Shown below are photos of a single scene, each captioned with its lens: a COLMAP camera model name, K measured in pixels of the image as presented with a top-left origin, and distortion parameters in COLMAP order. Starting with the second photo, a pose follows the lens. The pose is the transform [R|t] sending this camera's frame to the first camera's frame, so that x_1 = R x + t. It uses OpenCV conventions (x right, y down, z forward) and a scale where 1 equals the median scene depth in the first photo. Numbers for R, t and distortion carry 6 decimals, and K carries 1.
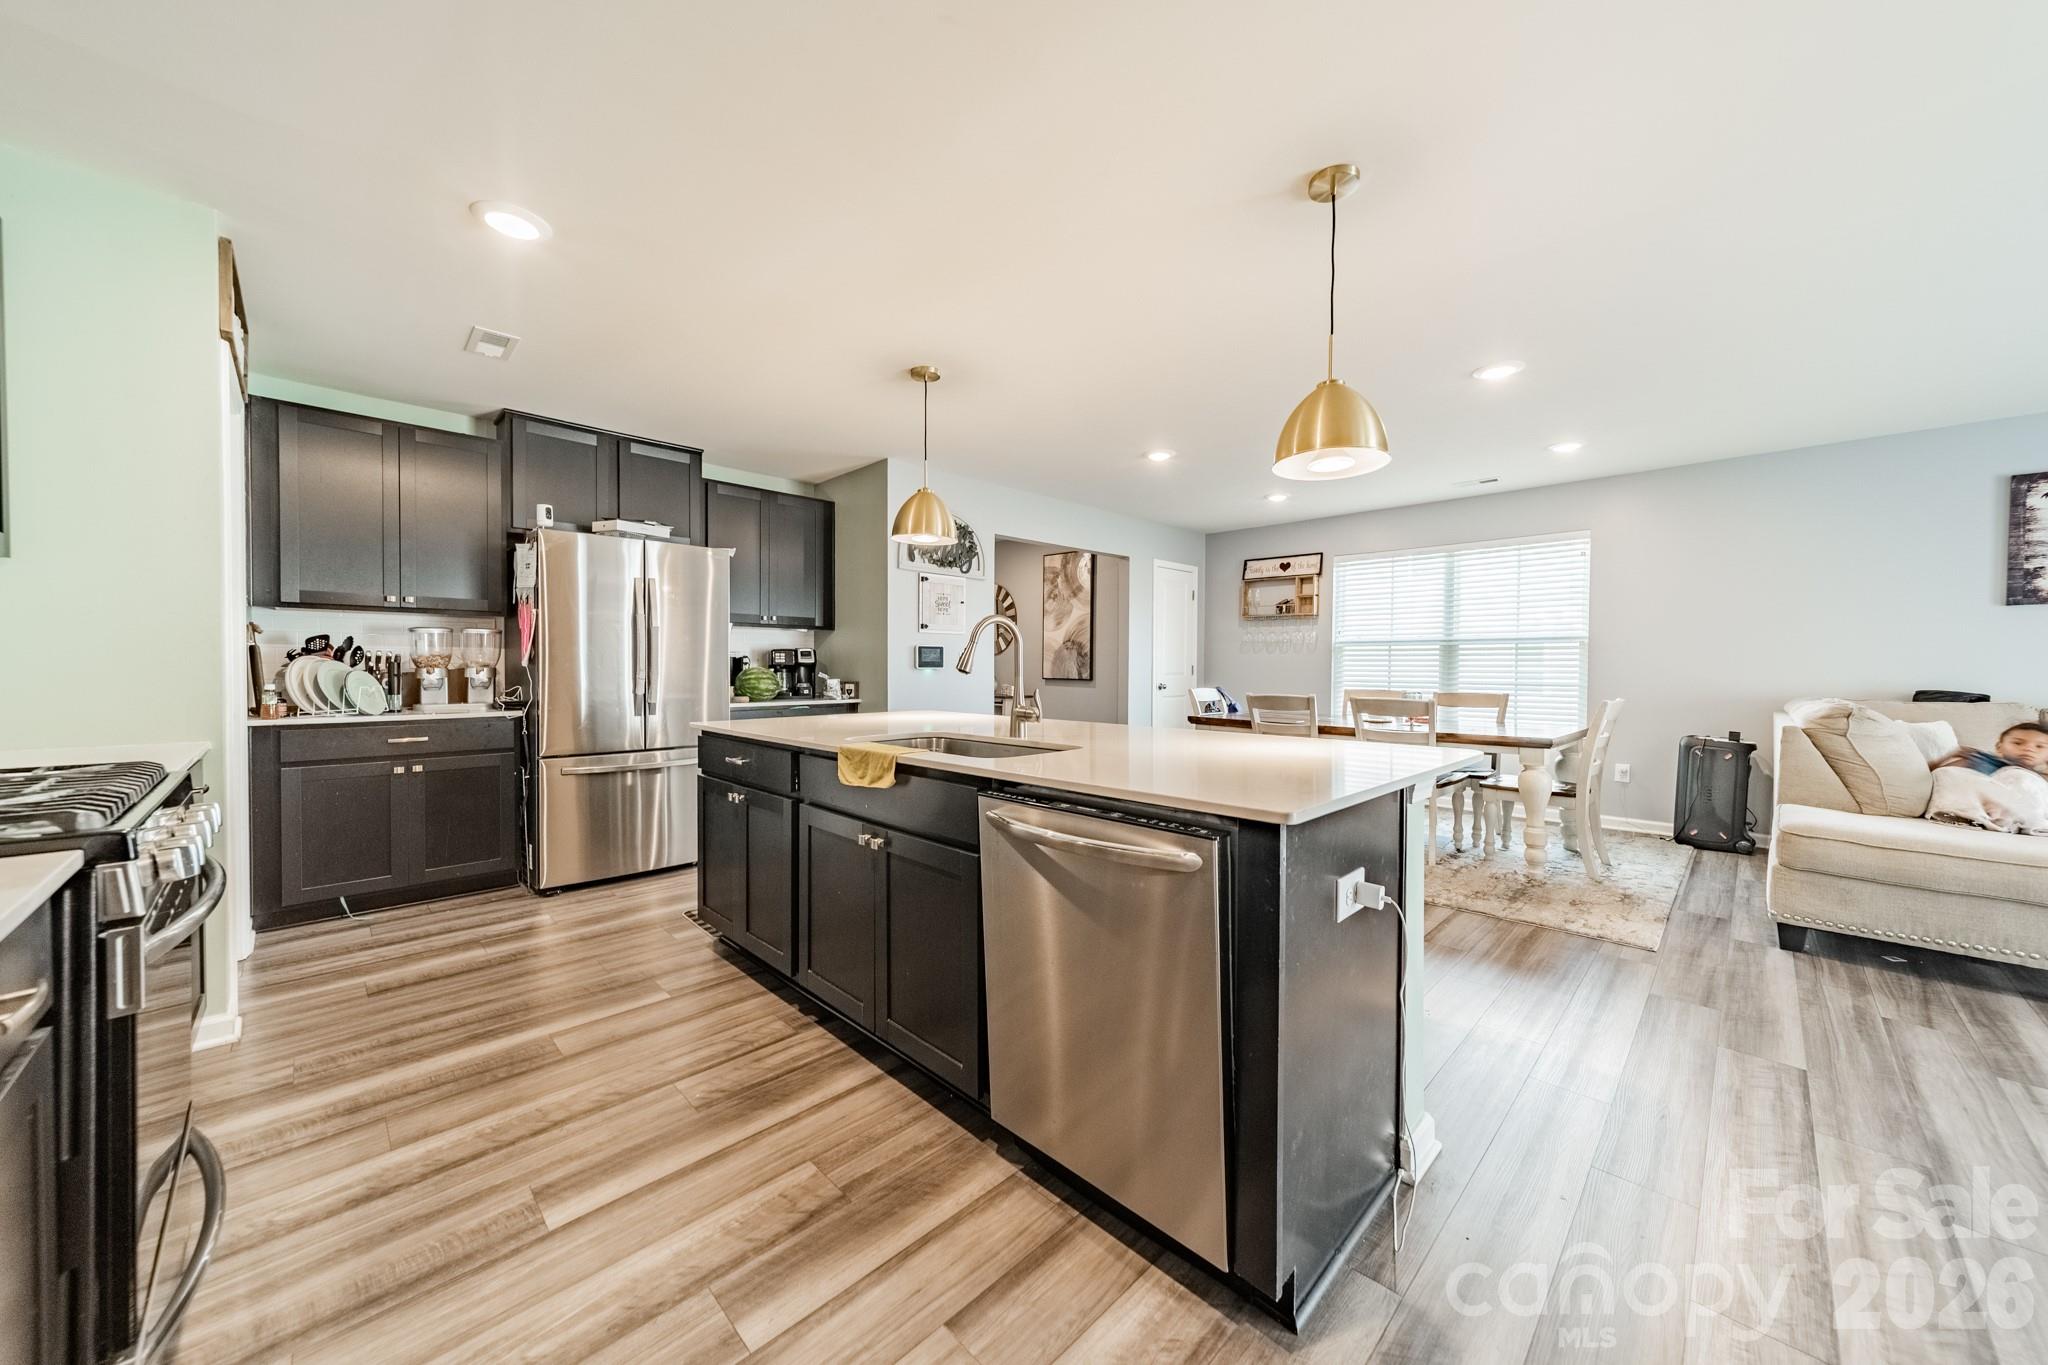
lens RADIAL K [[724.1, 0, 1034.7], [0, 724.1, 675.5], [0, 0, 1]] dist [0.008606, -0.000430]
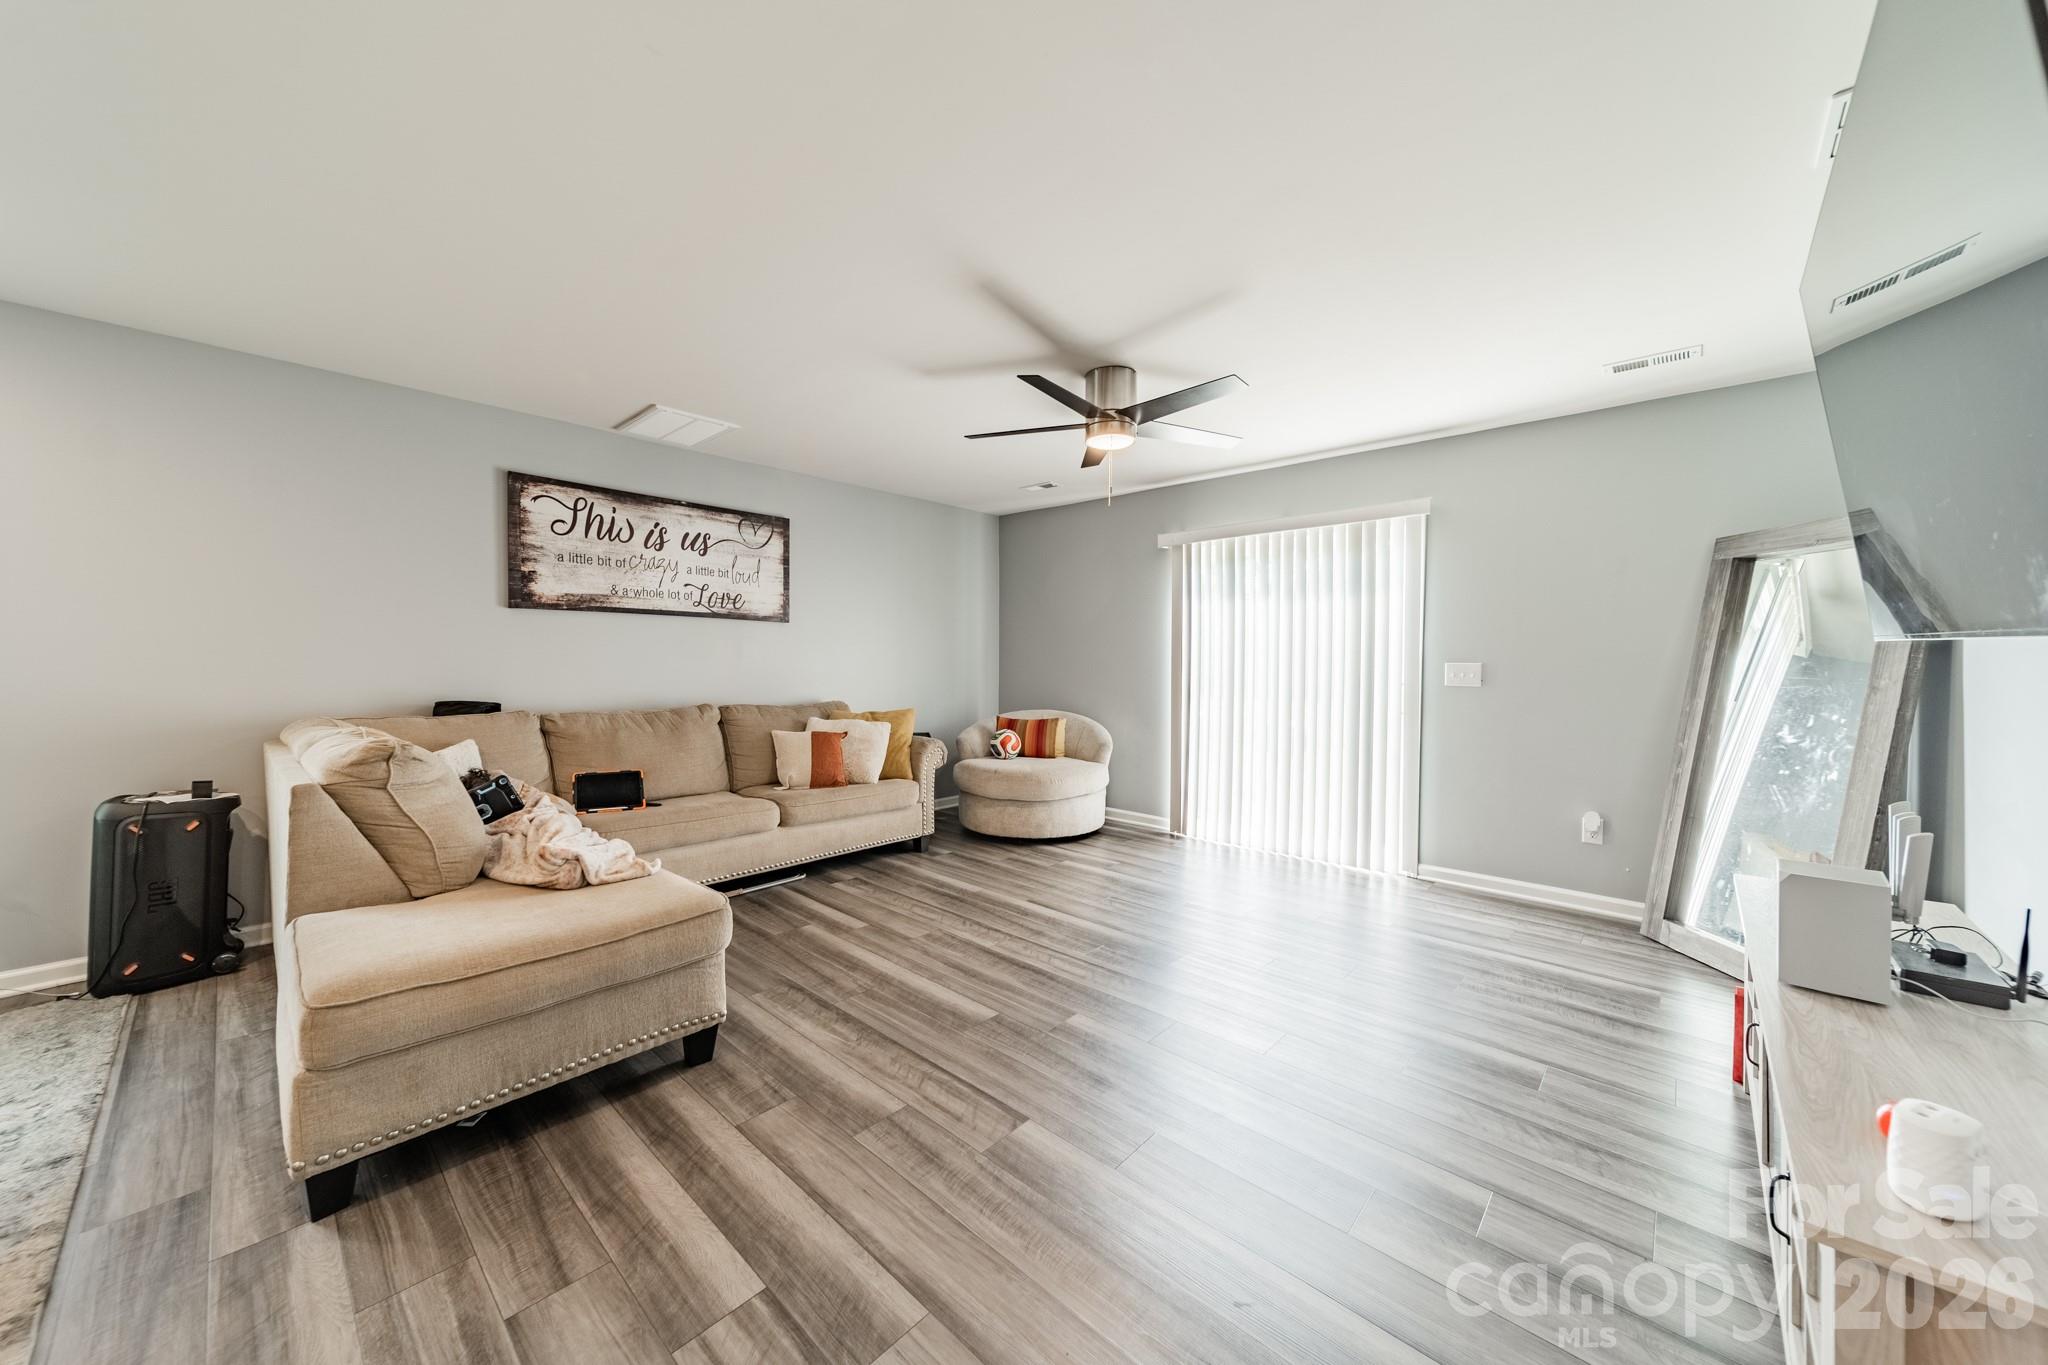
lens RADIAL K [[723.3, 0, 1029.8], [0, 723.3, 674.1], [0, 0, 1]] dist [0.008880, -0.000093]
pose [[-0.045645, -0.027273, 0.998585, 0.391954], [0.009278, 0.999573, 0.027724, -0.032808], [-0.998915, 0.010531, -0.045372, 0.412478]]
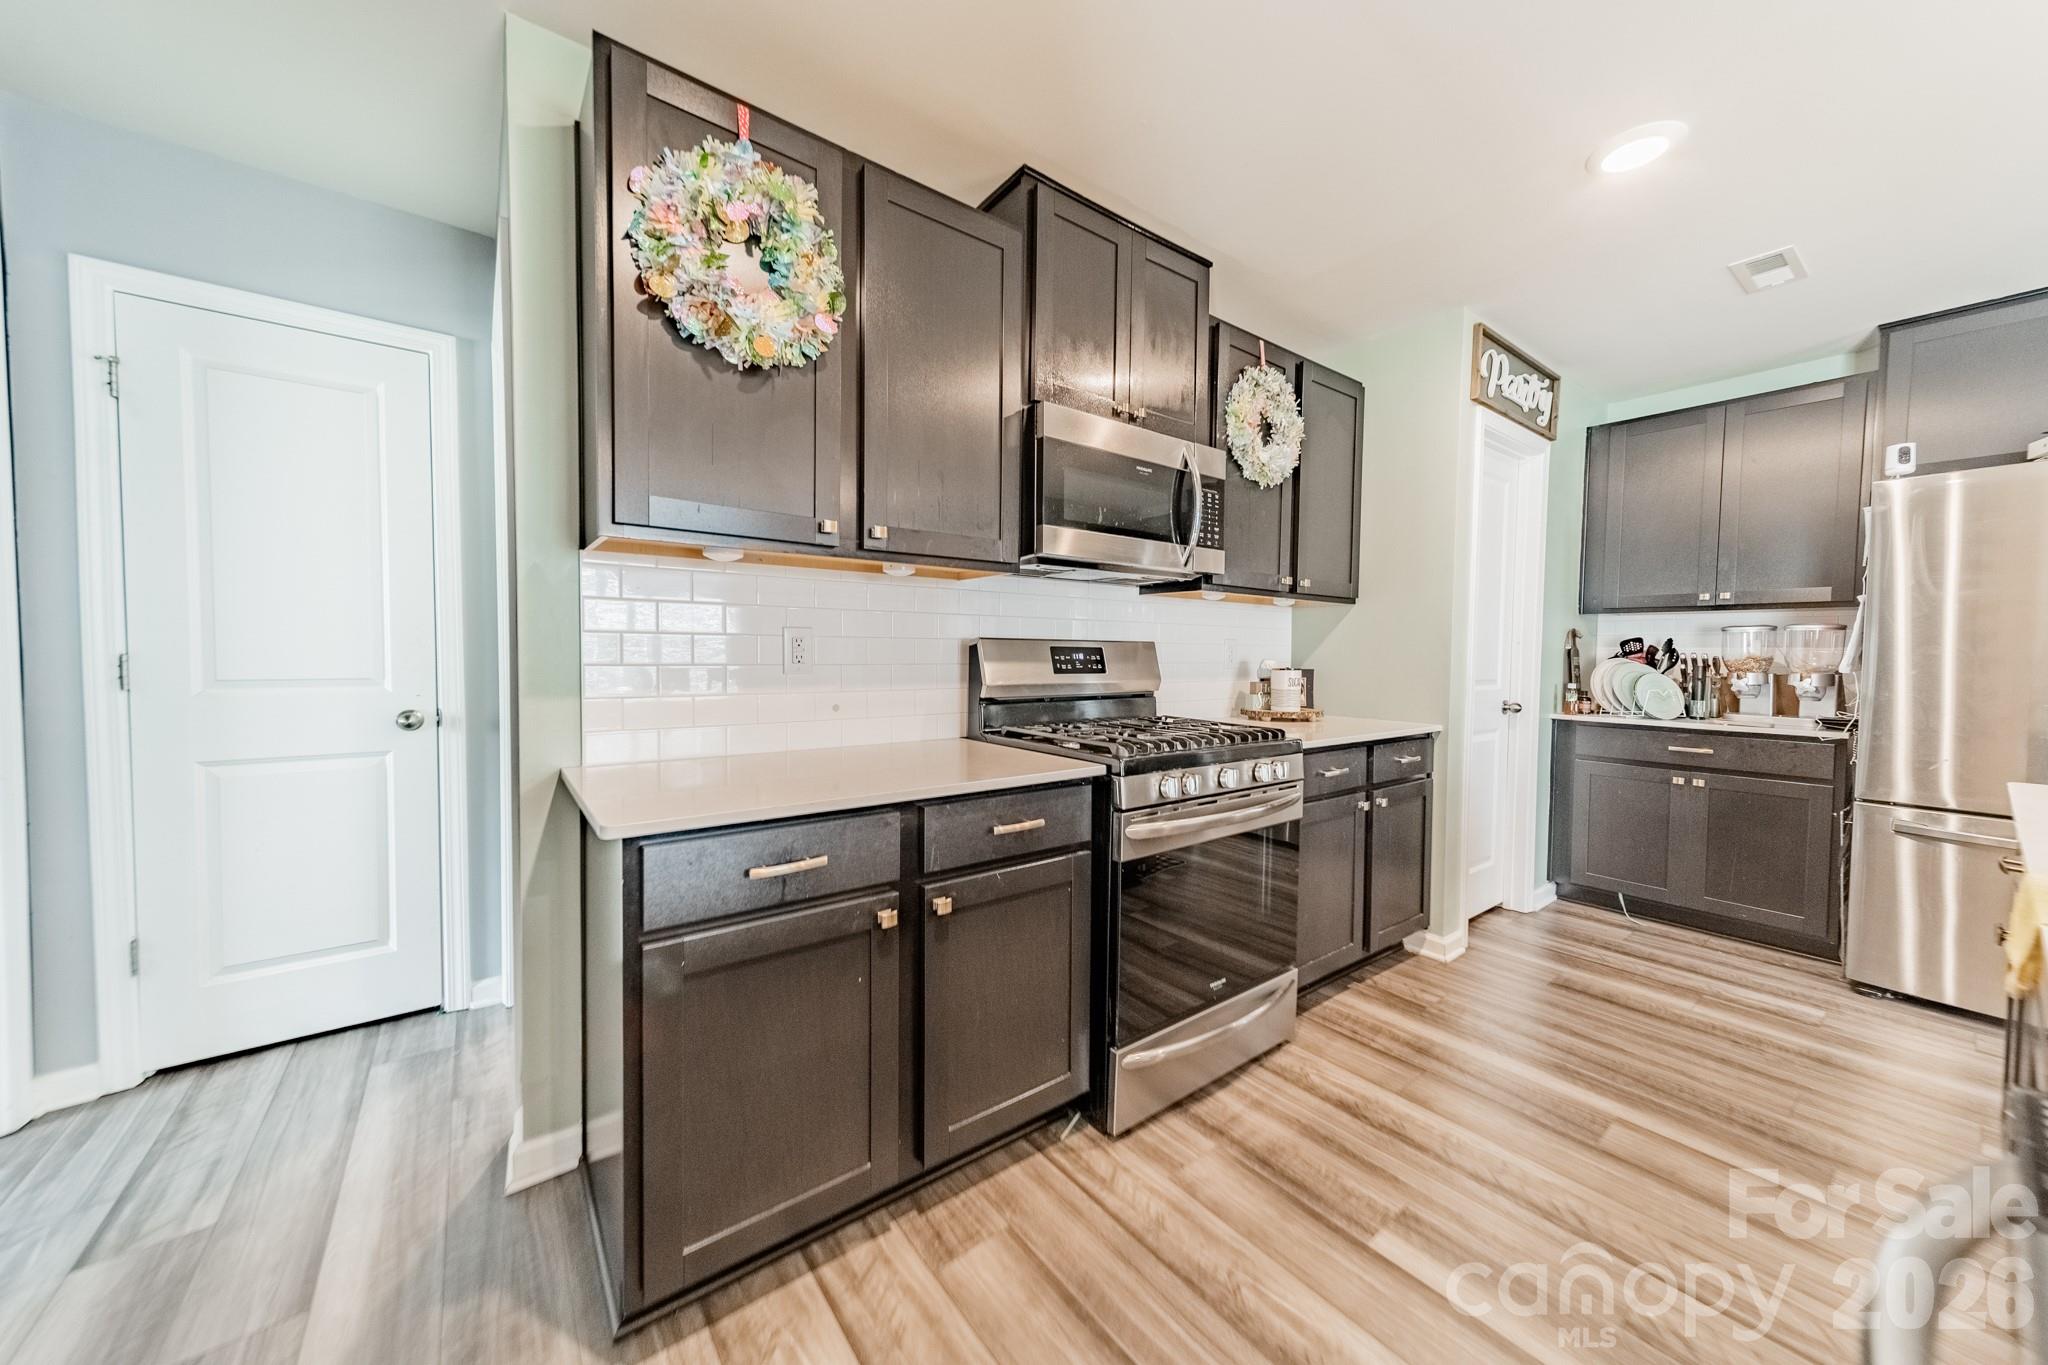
lens RADIAL K [[719.4, 0, 1028.1], [0, 719.4, 674.8], [0, 0, 1]] dist [0.007803, -0.000338]
pose [[-0.132324, 0.028639, -0.990793, 0.144634], [-0.026121, 0.999135, 0.032369, -0.013204], [0.990862, 0.030164, -0.131461, 0.270958]]
